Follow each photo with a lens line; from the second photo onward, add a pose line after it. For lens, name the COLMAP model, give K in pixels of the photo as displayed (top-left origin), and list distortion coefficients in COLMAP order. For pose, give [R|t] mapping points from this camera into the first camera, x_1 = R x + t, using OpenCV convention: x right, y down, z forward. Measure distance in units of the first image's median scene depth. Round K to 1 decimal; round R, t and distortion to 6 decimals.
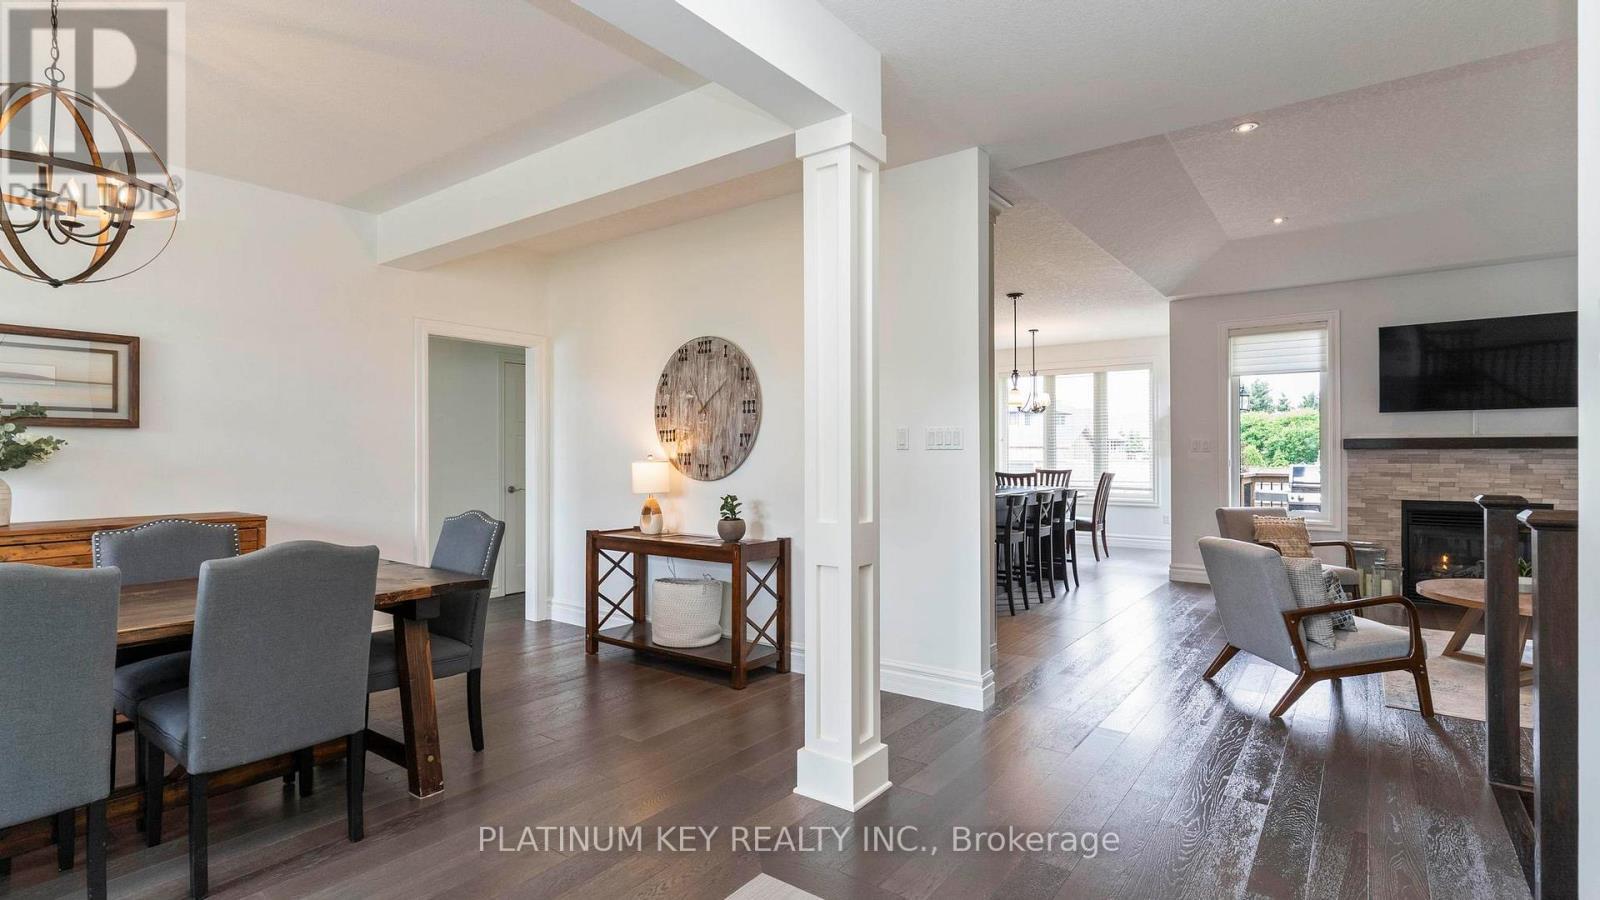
lens RADIAL K [[770.6, 0, 810.5], [0, 770.6, 450.6], [0, 0, 1]] dist [0.002909, 0.000998]
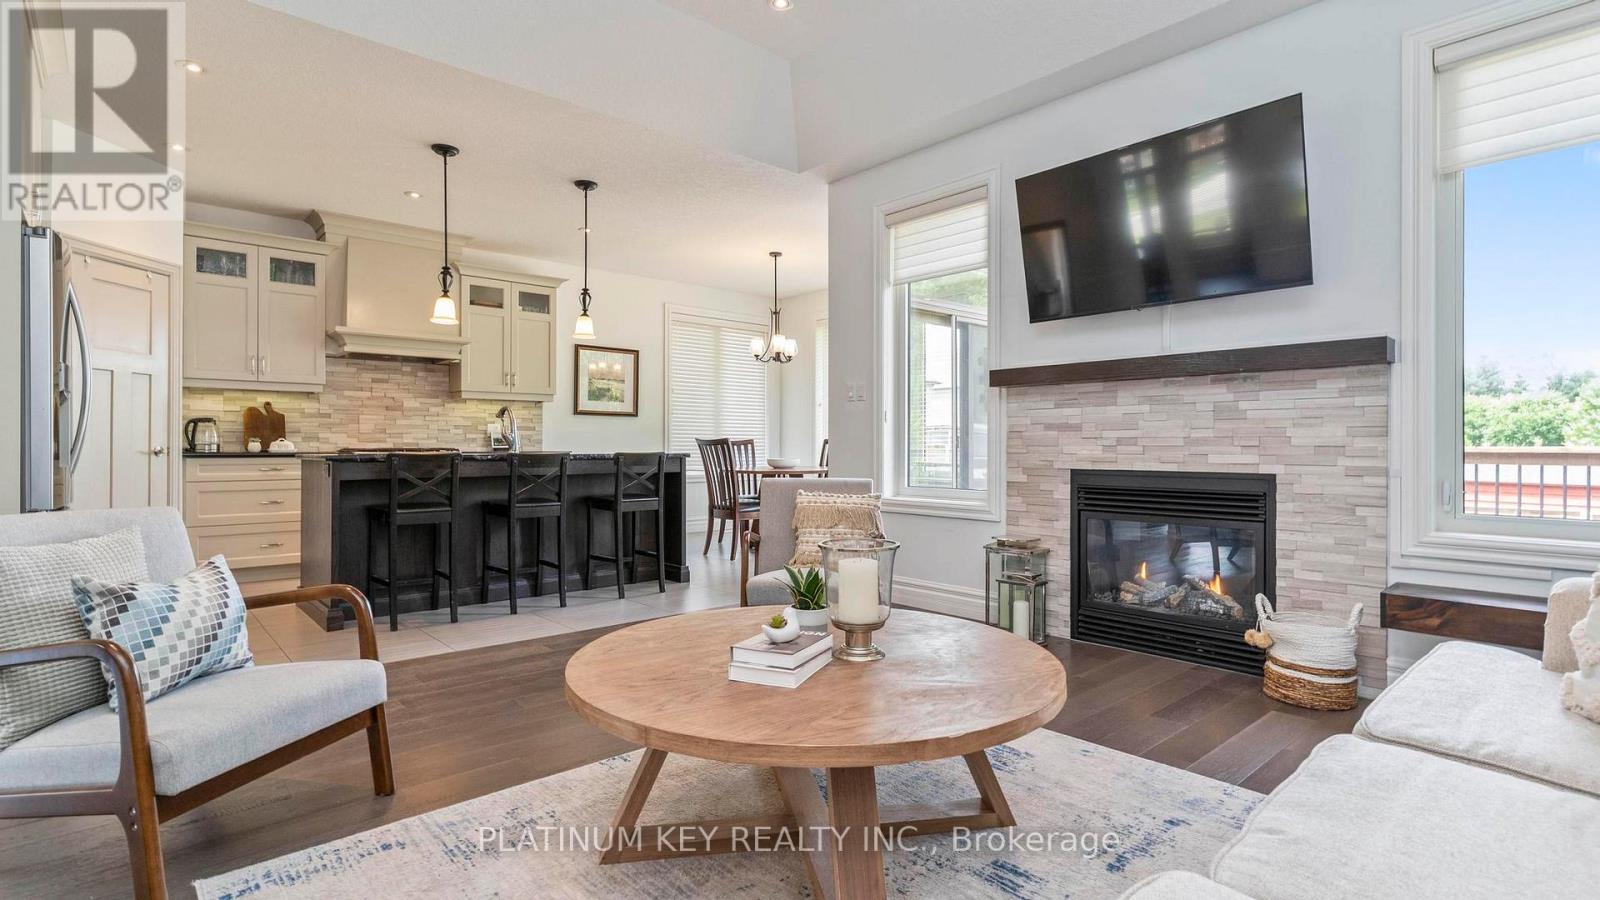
lens RADIAL K [[770.6, 0, 807.4], [0, 770.6, 449.9], [0, 0, 1]] dist [0.002909, 0.000998]
pose [[0.976145, 0.004947, -0.217063, 0.834361], [-0.003166, 0.999958, 0.008551, 0.053543], [0.217096, -0.007659, 0.976120, 0.446701]]
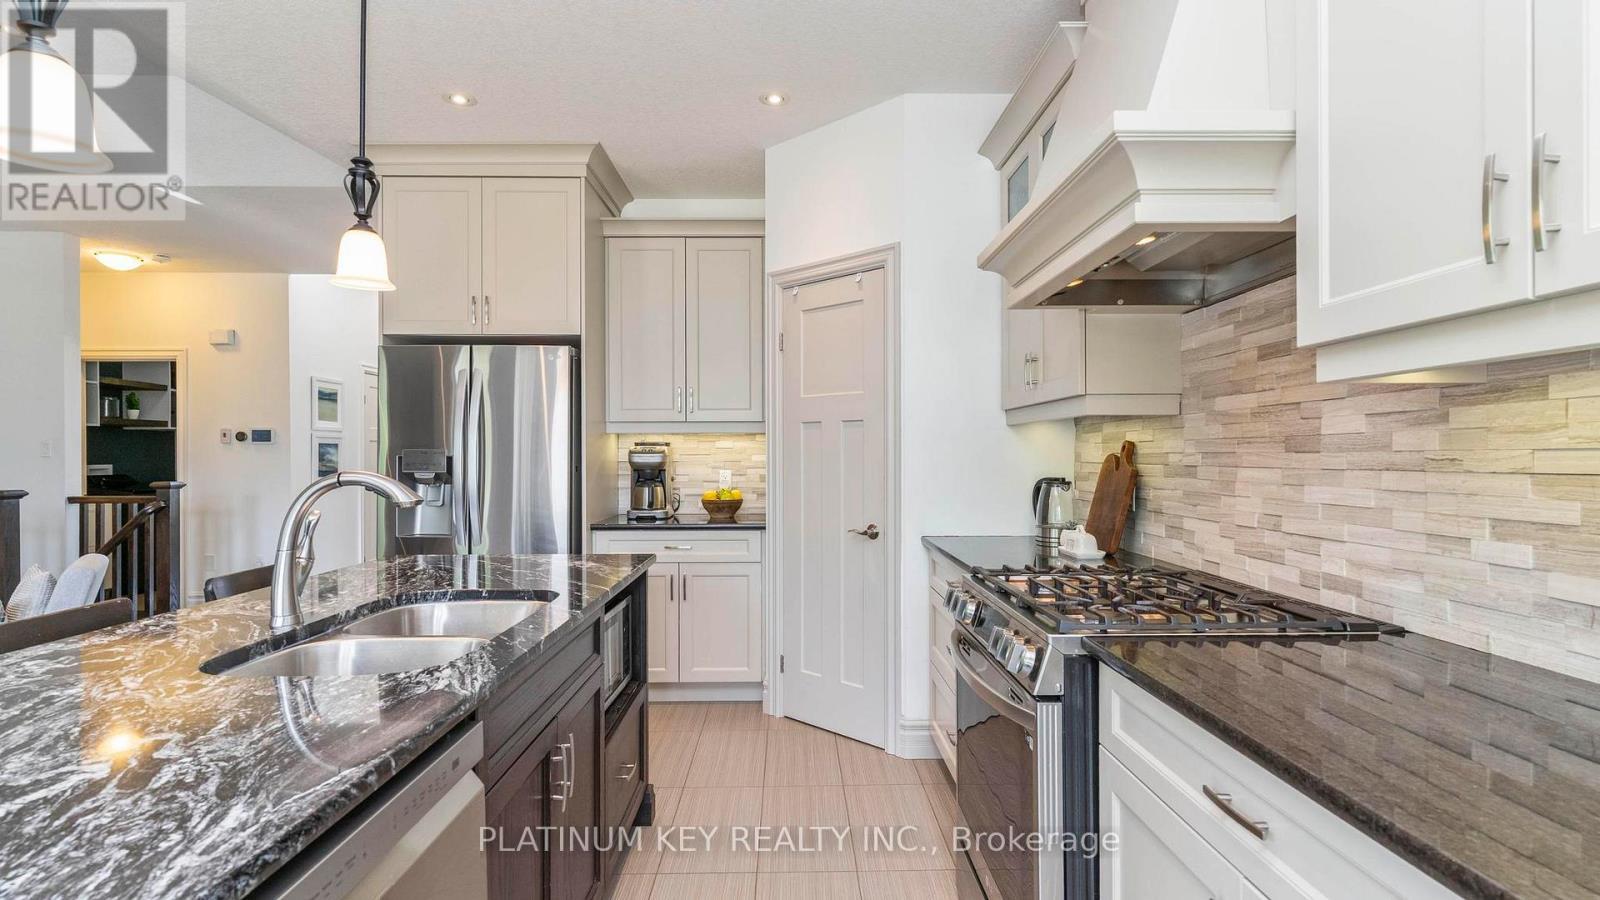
lens RADIAL K [[770.6, 0, 798.3], [0, 770.6, 455.6], [0, 0, 1]] dist [0.002909, 0.000998]
pose [[-0.800151, 0.004503, -0.599782, 0.310479], [0.007223, 0.999972, -0.002129, 0.005520], [0.599755, -0.006036, -0.800161, 1.617381]]
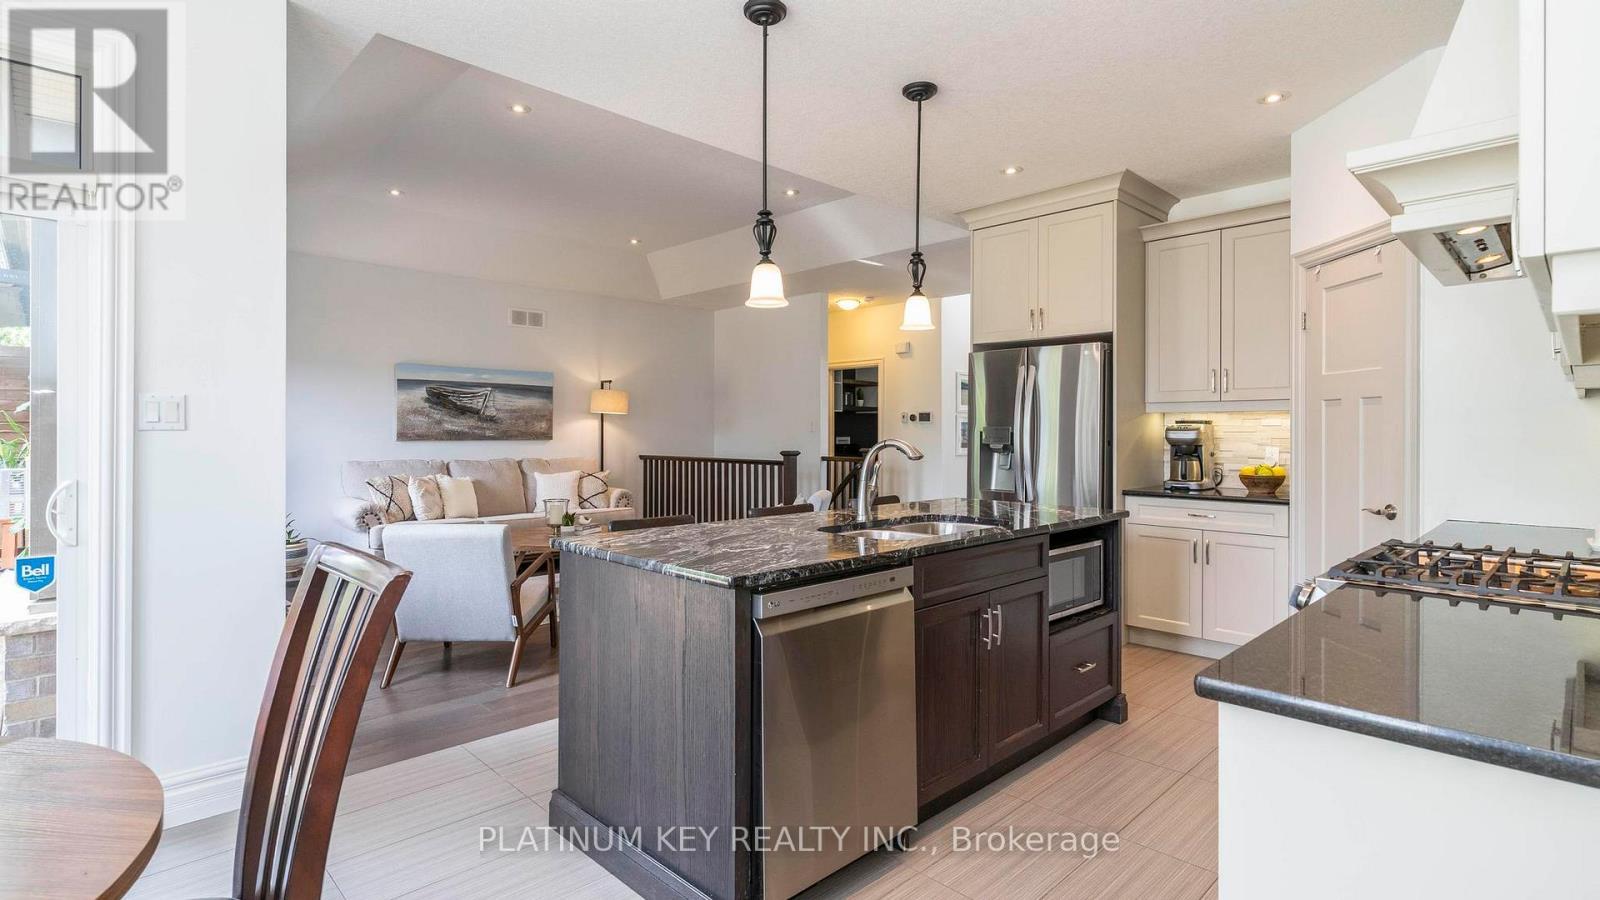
lens RADIAL K [[770.6, 0, 812.6], [0, 770.6, 425.7], [0, 0, 1]] dist [0.002909, 0.000998]
pose [[-0.987524, 0.001048, 0.157462, 0.240064], [-0.001150, 0.999903, -0.013865, 0.007676], [-0.157461, -0.013873, -0.987428, 1.817447]]
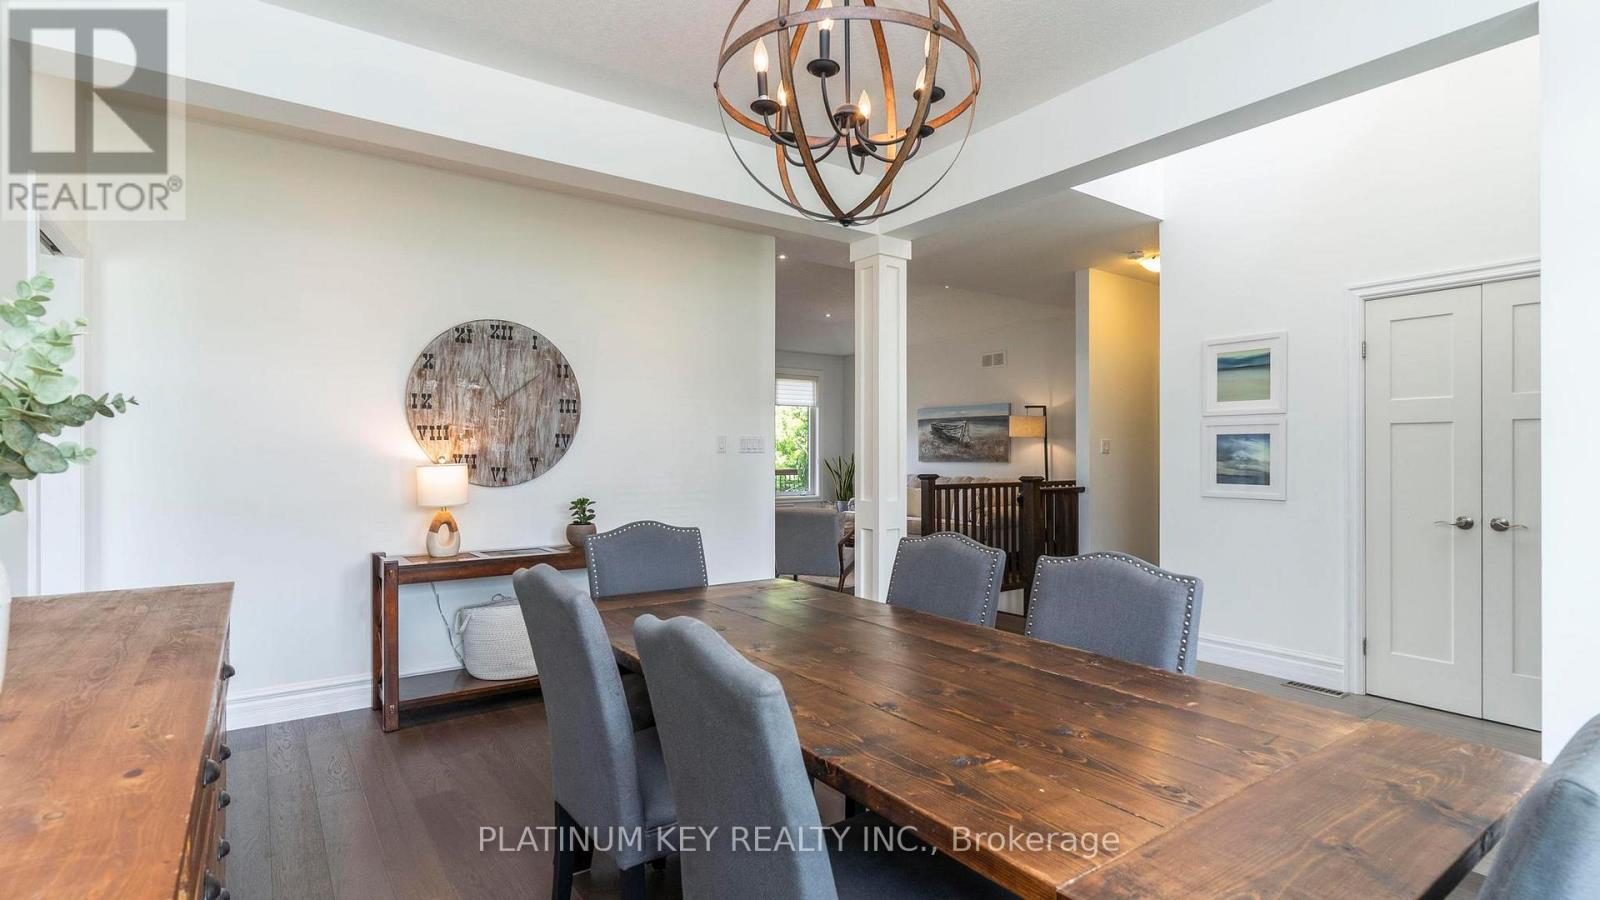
lens RADIAL K [[770.6, 0, 803.4], [0, 770.6, 457.1], [0, 0, 1]] dist [0.002909, 0.000998]
pose [[0.307055, -0.000180, 0.951692, -0.762743], [-0.004422, 0.999989, 0.001616, 0.003062], [-0.951681, -0.004705, 0.307051, 0.360068]]
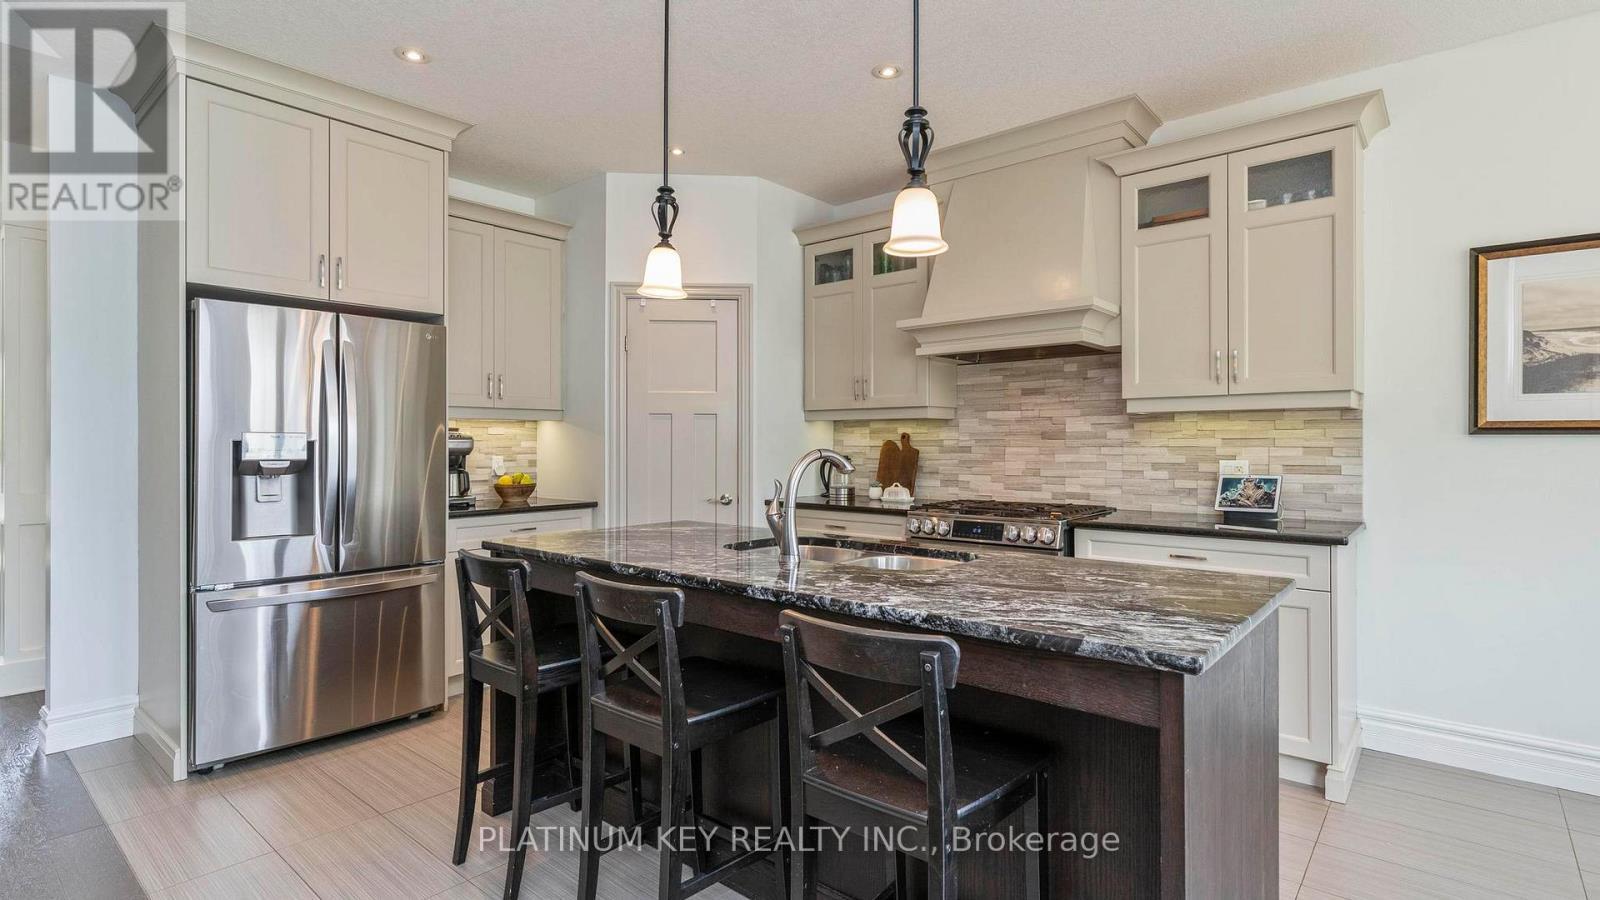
lens RADIAL K [[770.6, 0, 799.3], [0, 770.6, 437.2], [0, 0, 1]] dist [0.002909, 0.000998]
pose [[-0.079037, -0.005042, -0.996859, 0.687830], [0.007321, 0.999957, -0.005638, 0.005204], [0.996845, -0.007743, -0.078997, 1.302259]]
